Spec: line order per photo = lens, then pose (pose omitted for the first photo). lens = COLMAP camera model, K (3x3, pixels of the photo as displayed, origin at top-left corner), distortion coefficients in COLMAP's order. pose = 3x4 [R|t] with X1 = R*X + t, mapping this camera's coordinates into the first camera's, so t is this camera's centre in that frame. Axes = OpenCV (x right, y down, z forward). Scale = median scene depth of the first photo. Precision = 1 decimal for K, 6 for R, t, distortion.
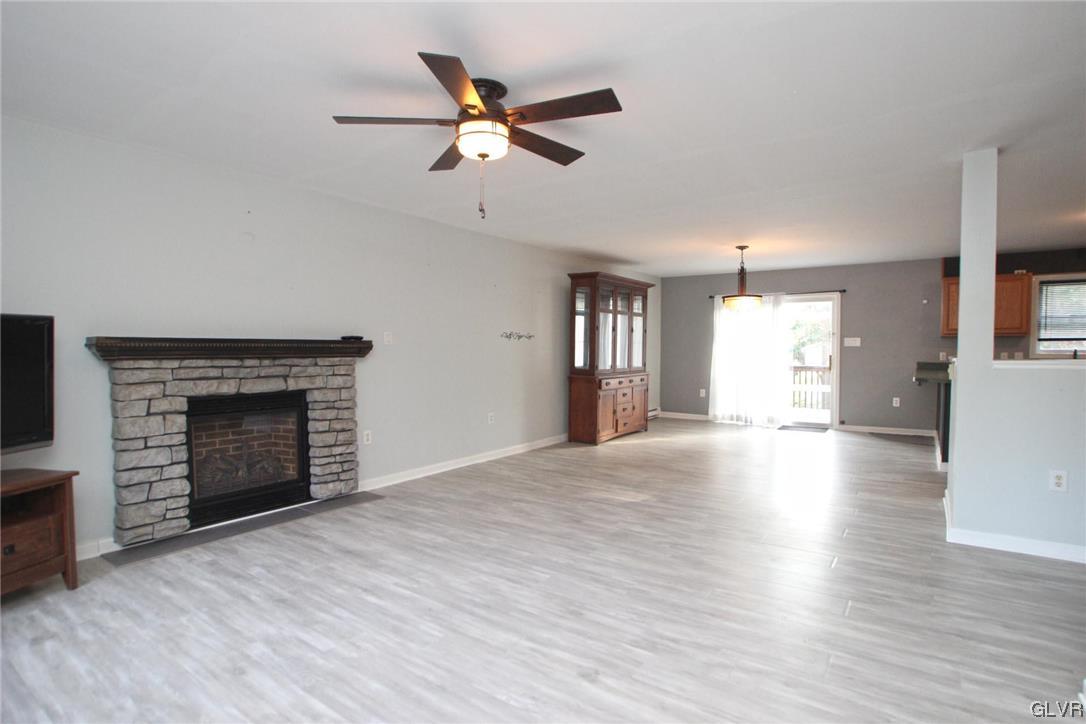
lens RADIAL K [[544.8, 0, 548.6], [0, 544.8, 367.4], [0, 0, 1]] dist [-0.038068, 0.004045]
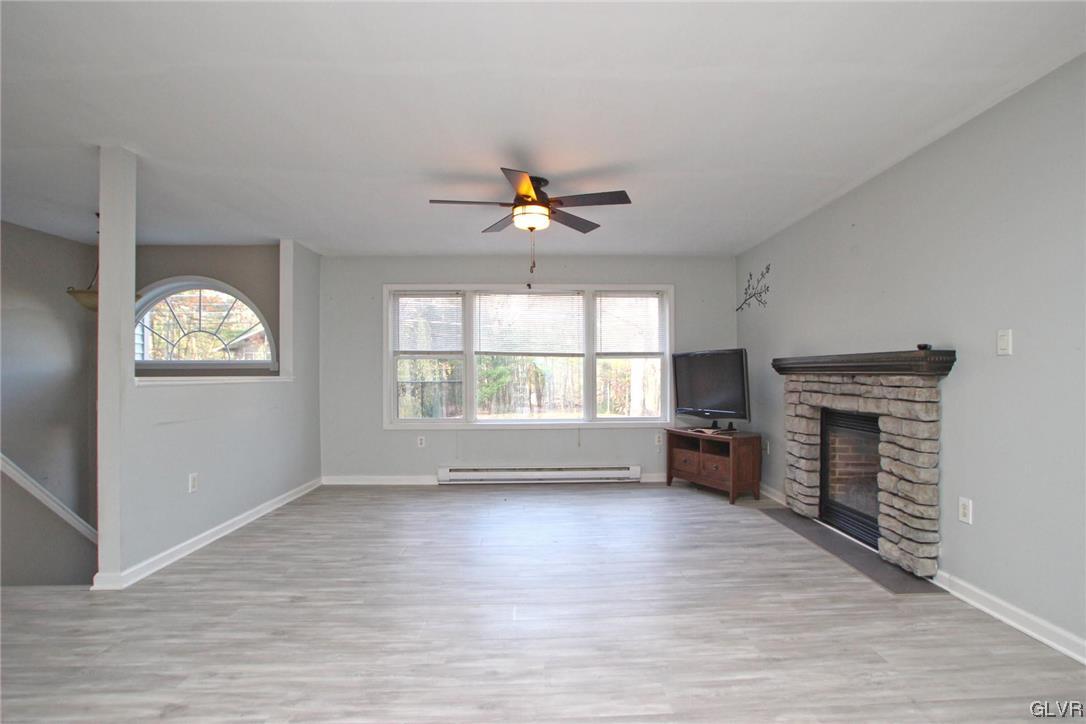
lens RADIAL K [[544.8, 0, 567.2], [0, 544.8, 362.7], [0, 0, 1]] dist [-0.038068, 0.004045]
pose [[-0.777894, -0.010139, -0.628313, 0.449049], [-0.019277, 0.999784, 0.007733, -0.035821], [0.628099, 0.018128, -0.777922, 1.393901]]
